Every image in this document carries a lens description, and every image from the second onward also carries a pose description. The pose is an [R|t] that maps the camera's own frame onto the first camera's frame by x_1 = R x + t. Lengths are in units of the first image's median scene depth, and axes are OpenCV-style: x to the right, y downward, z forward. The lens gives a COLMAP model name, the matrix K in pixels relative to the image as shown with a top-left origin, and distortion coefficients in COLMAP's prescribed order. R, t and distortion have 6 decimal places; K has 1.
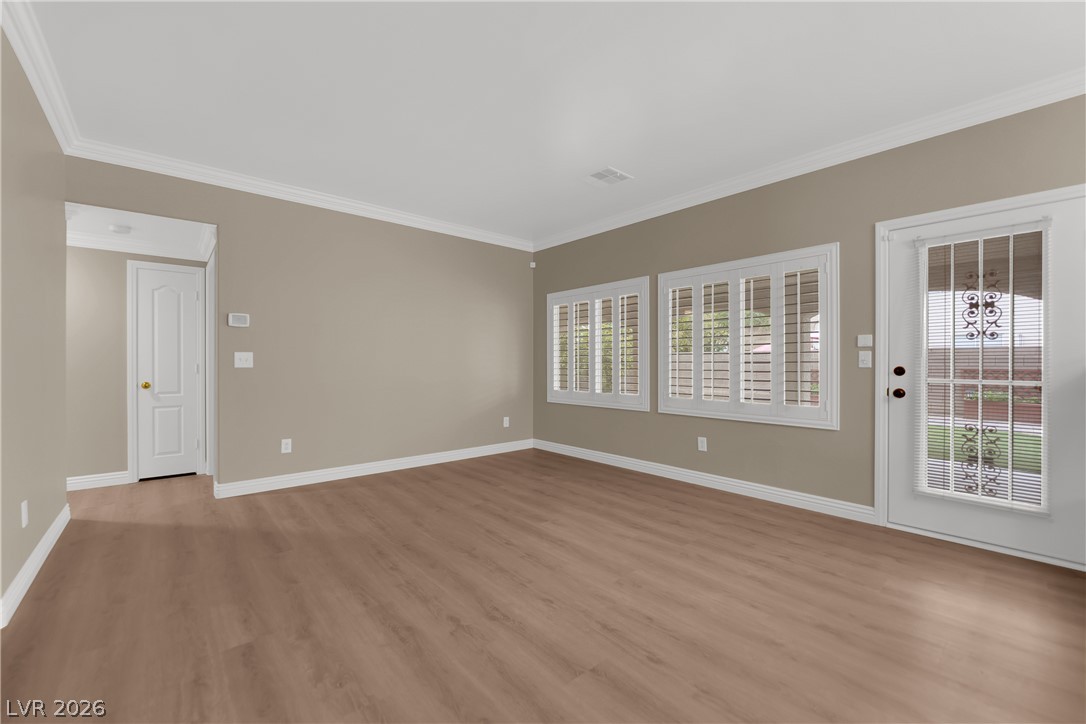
lens RADIAL K [[440.9, 0, 535.0], [0, 440.9, 360.7], [0, 0, 1]] dist [-0.009601, -0.000457]
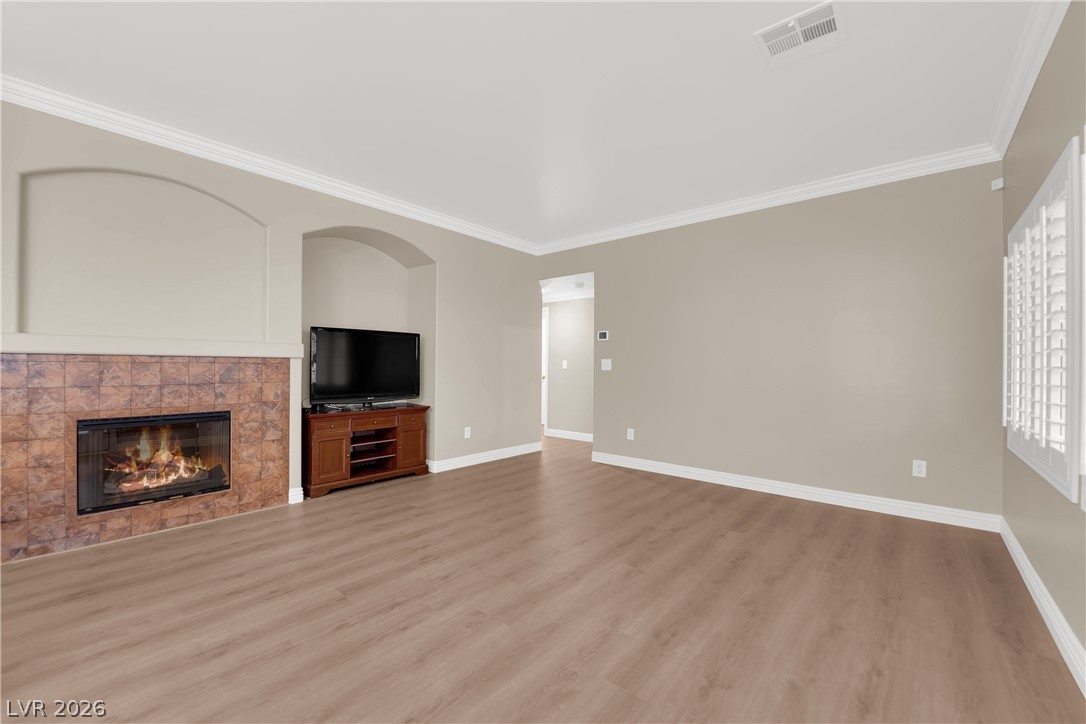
lens RADIAL K [[440.9, 0, 542.3], [0, 440.9, 362.5], [0, 0, 1]] dist [-0.009601, -0.000457]
pose [[0.143804, -0.006485, -0.989585, 0.756086], [-0.003155, 0.999970, -0.007012, 0.002110], [0.989601, 0.004131, 0.143779, 0.690691]]
